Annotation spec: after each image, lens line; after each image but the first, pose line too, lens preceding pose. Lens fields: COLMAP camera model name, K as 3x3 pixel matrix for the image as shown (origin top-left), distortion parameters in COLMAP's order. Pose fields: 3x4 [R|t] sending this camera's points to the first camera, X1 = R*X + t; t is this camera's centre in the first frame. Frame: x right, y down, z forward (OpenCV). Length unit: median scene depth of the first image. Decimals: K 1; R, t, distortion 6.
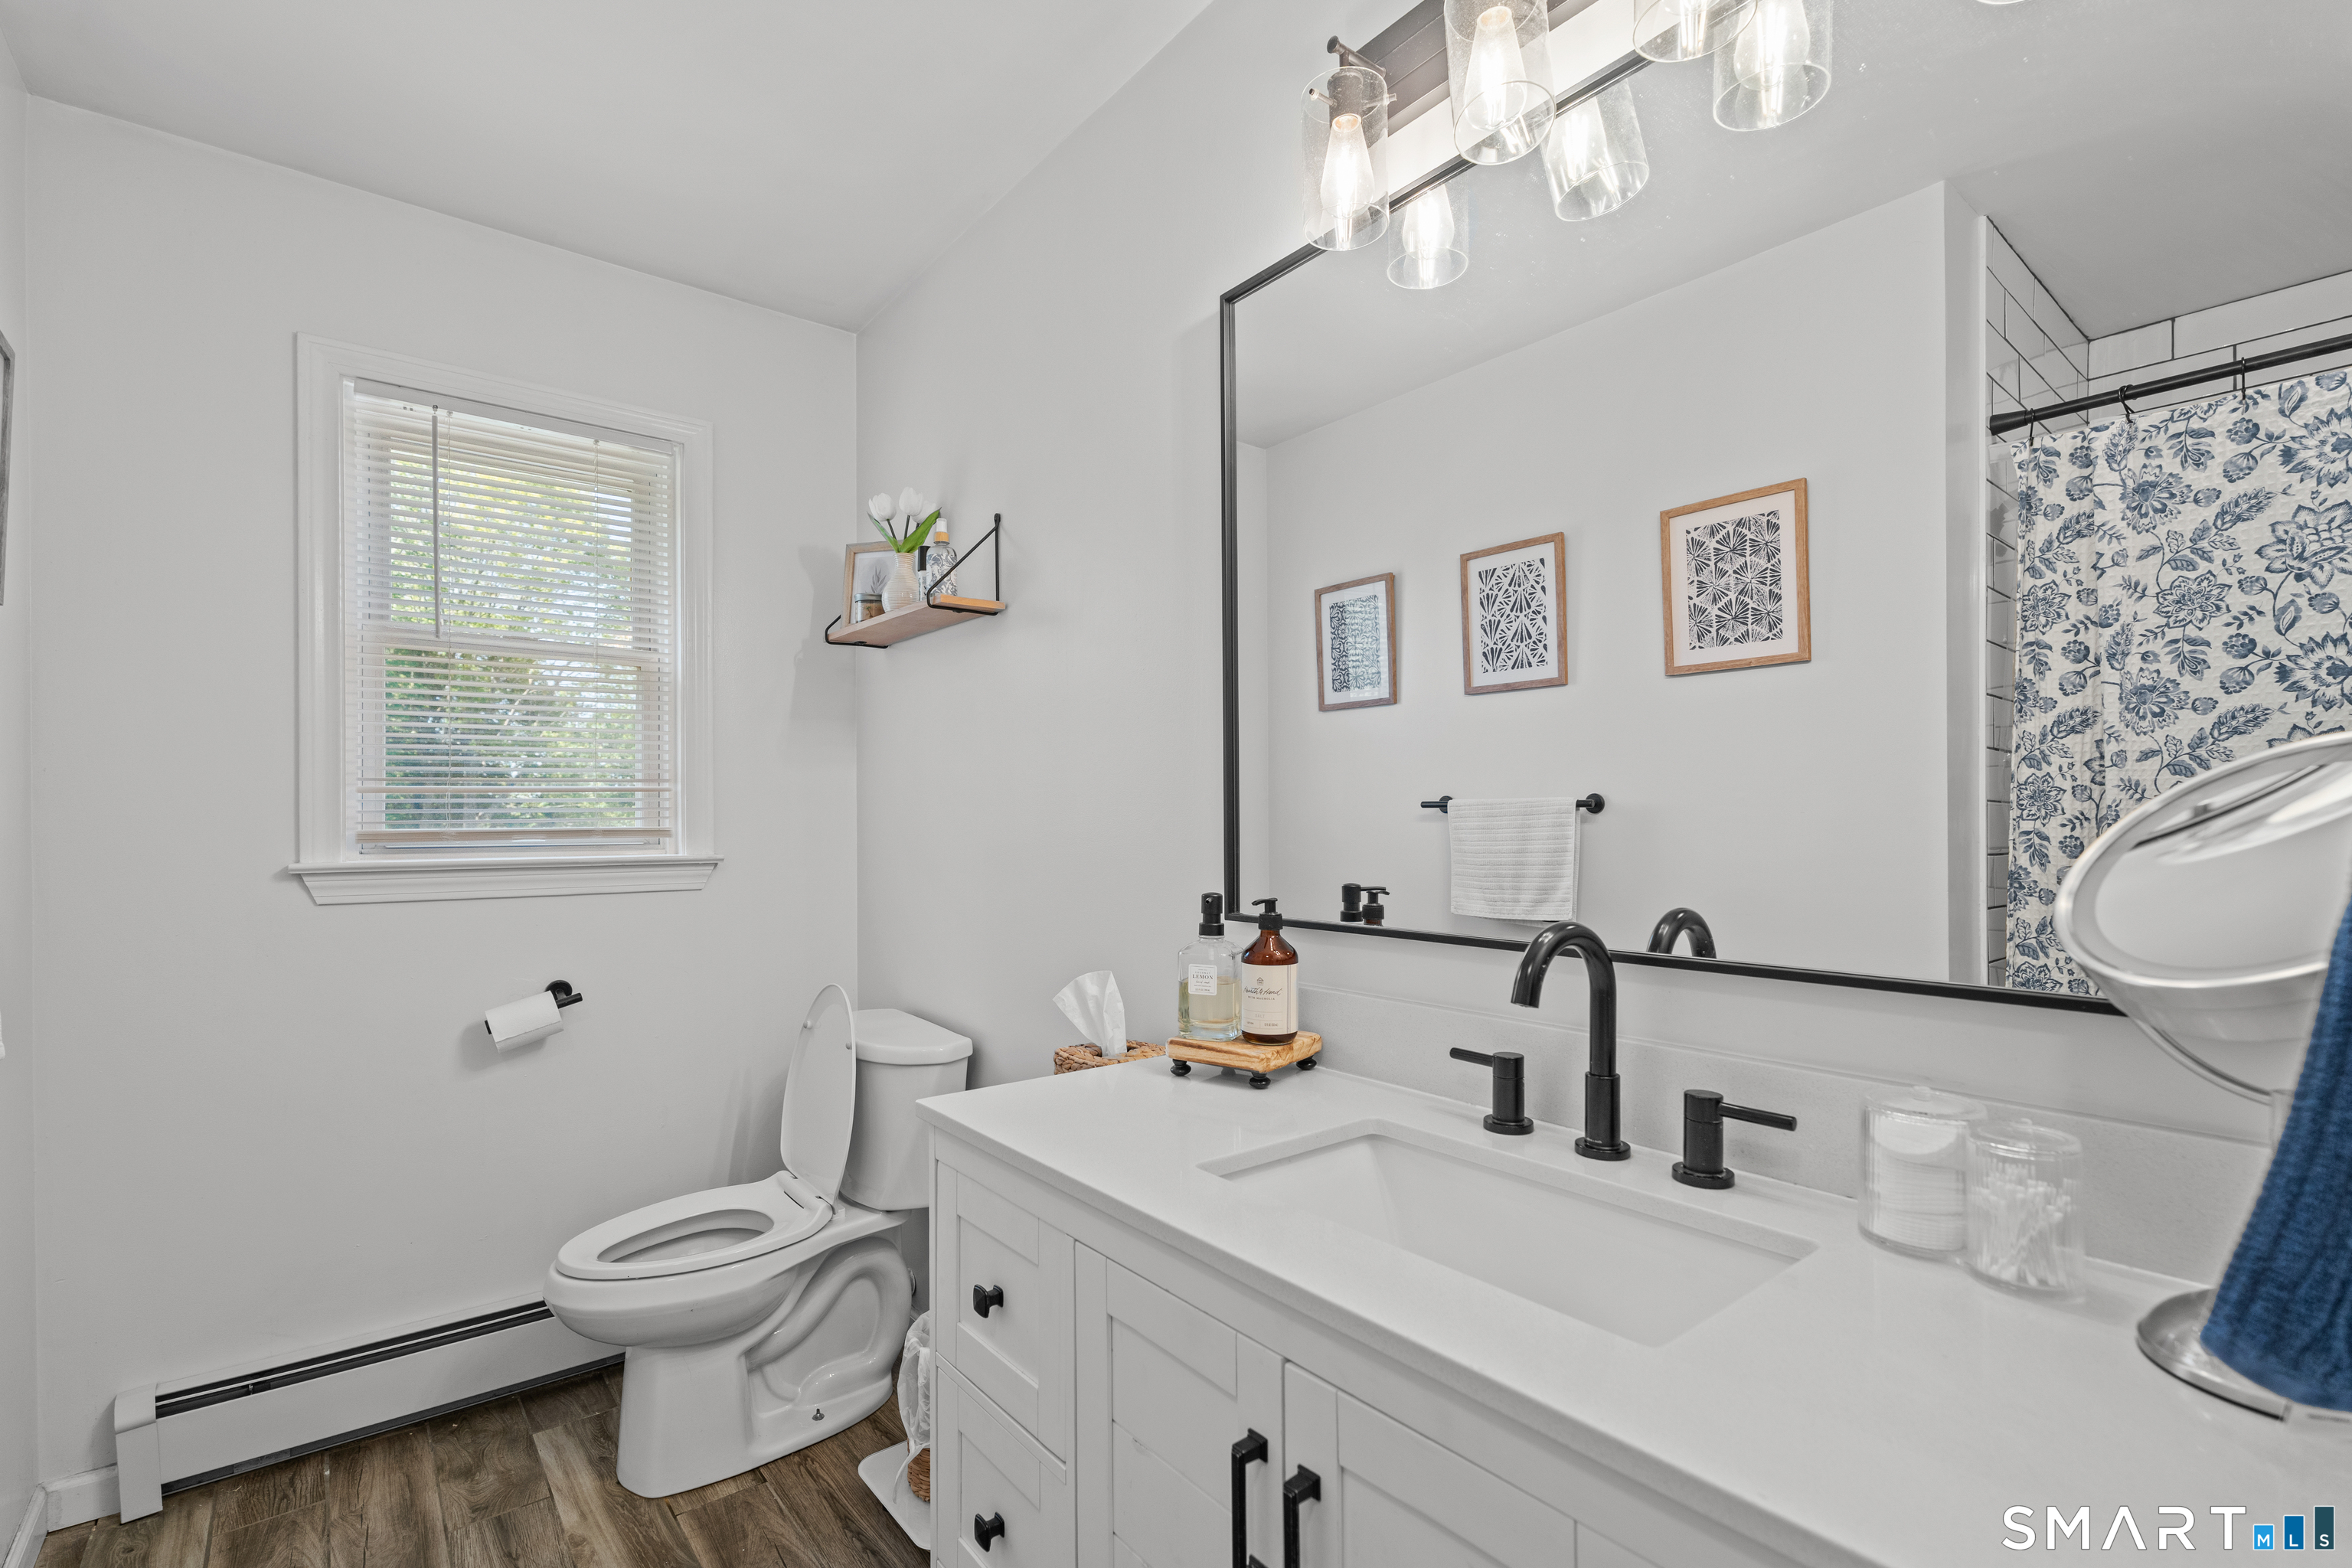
lens RADIAL K [[1065.3, 0, 1178.9], [0, 1065.3, 815.9], [0, 0, 1]] dist [0.004365, -0.001236]
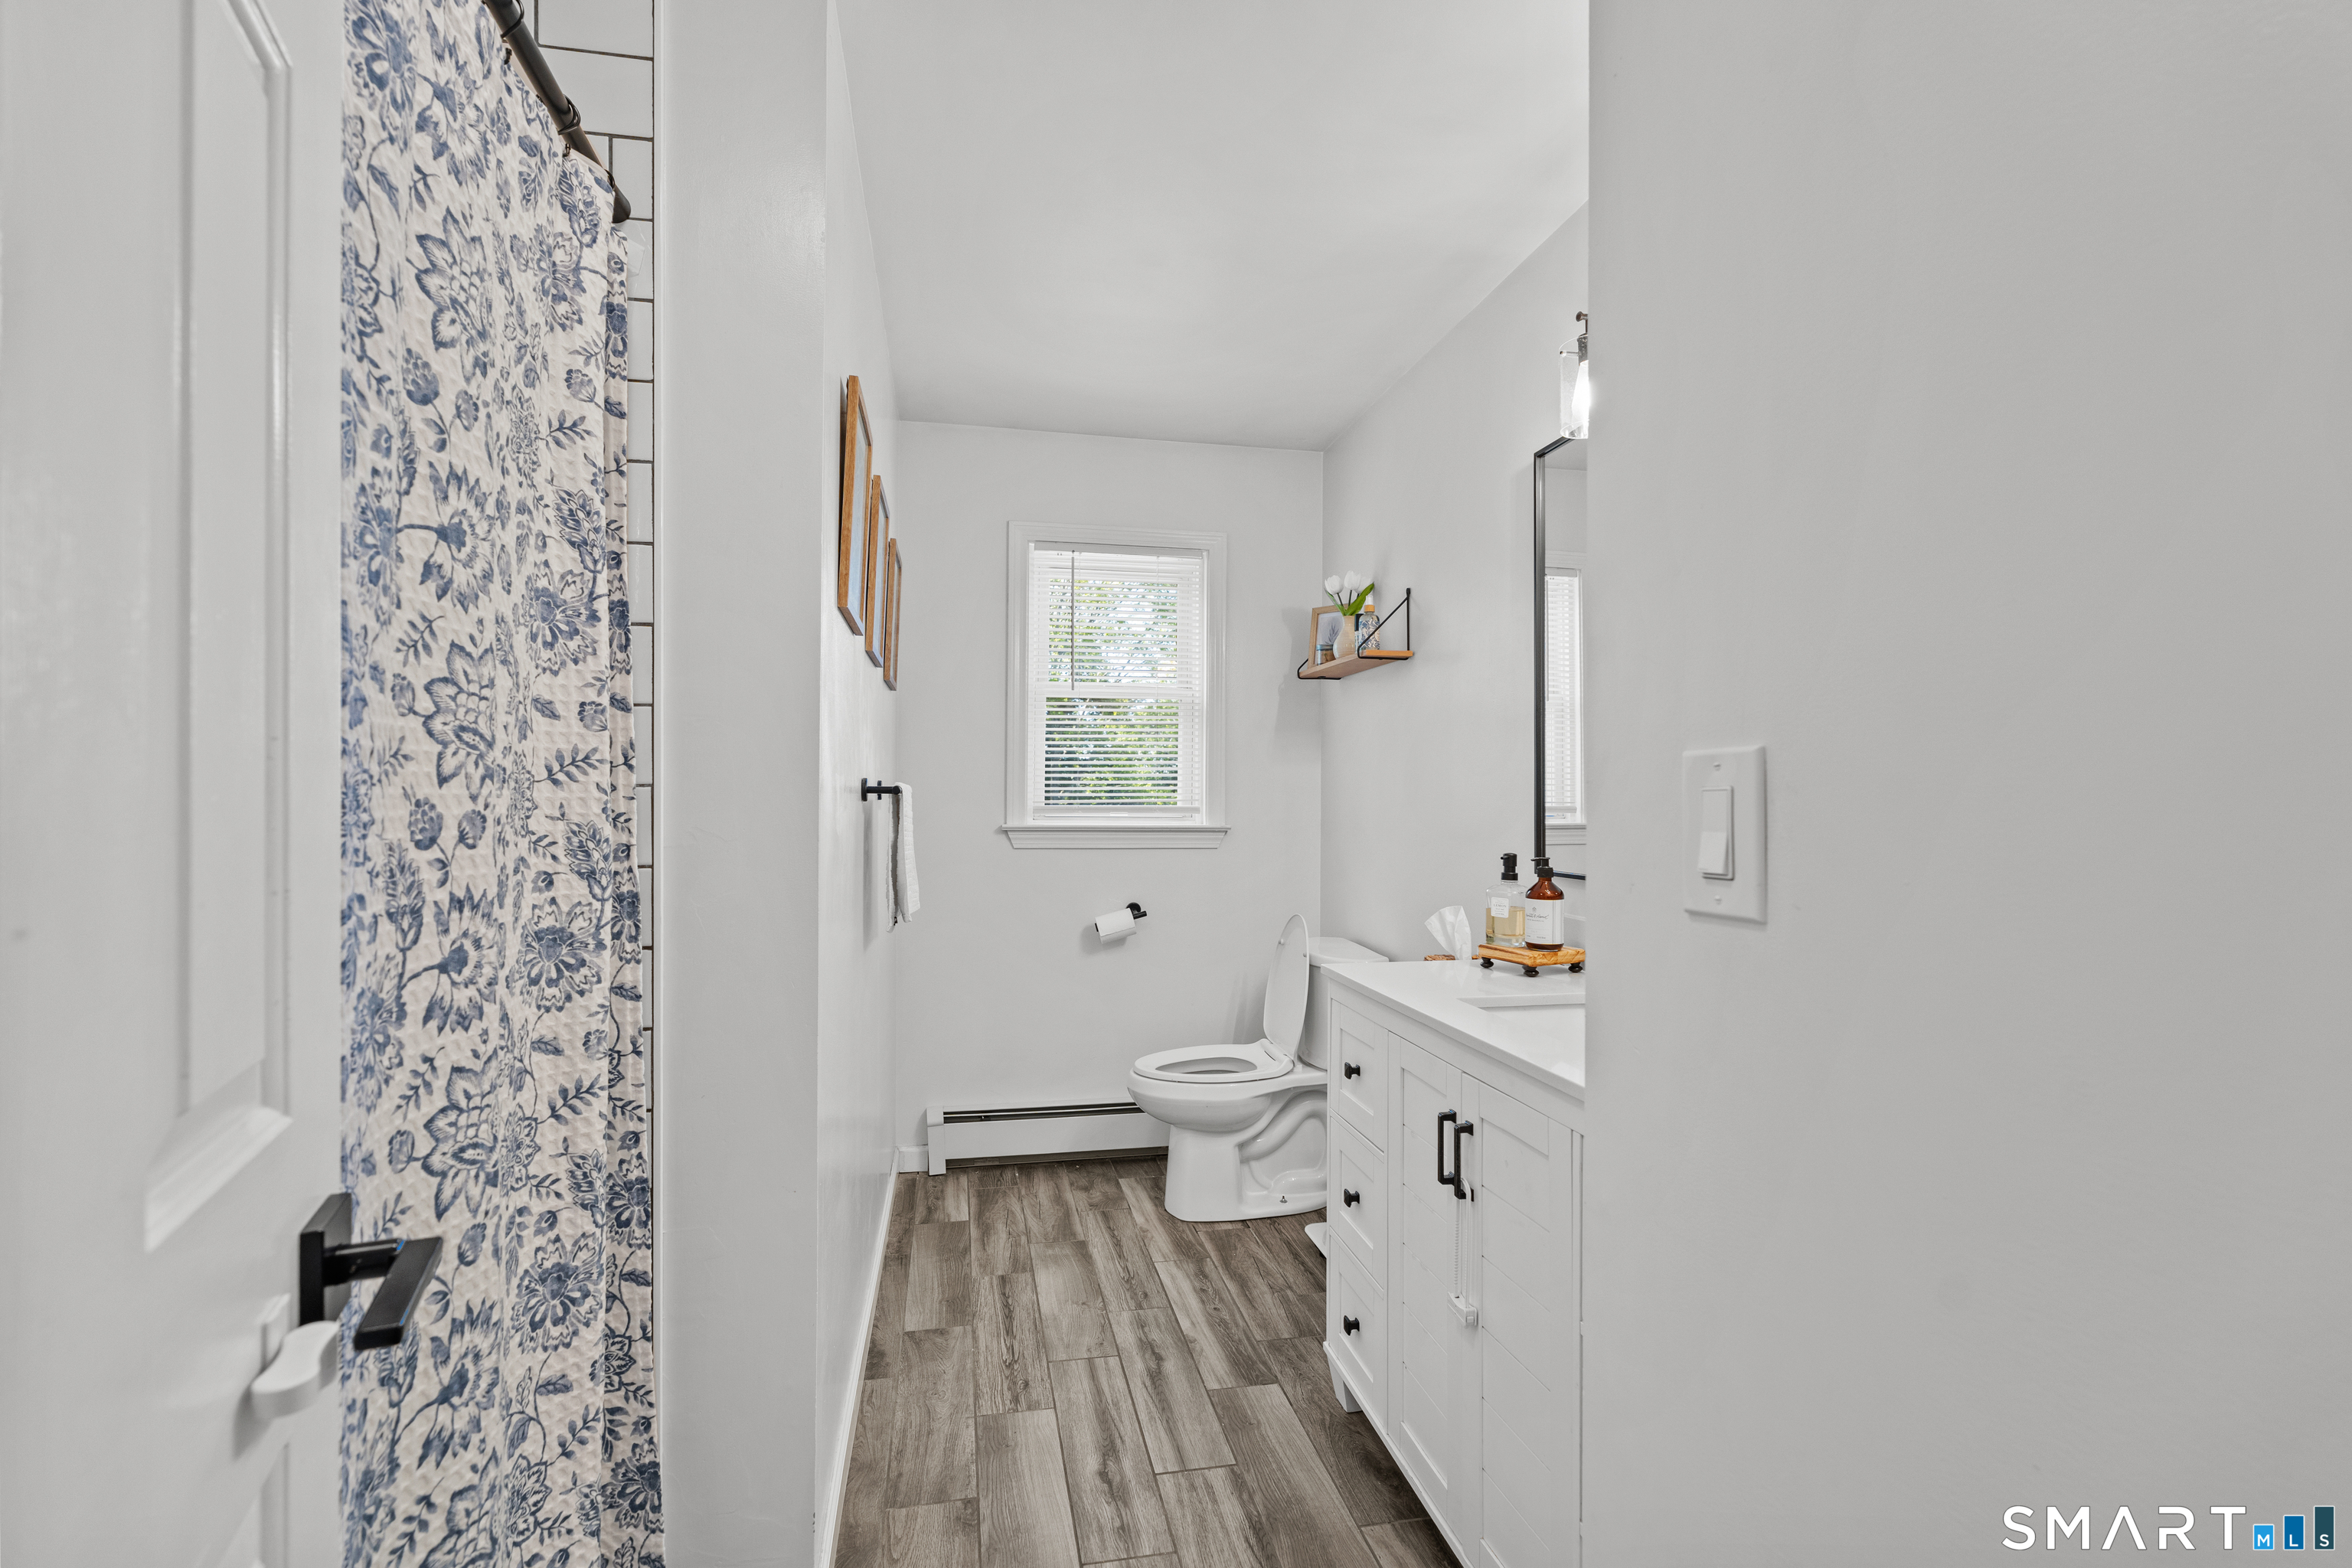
lens RADIAL K [[1065.3, 0, 1173.8], [0, 1065.3, 792.7], [0, 0, 1]] dist [0.004365, -0.001236]
pose [[0.890916, 0.007212, -0.454110, 0.213901], [-0.009843, 0.999946, -0.003430, -0.003815], [0.454061, 0.007526, 0.890939, -0.435350]]
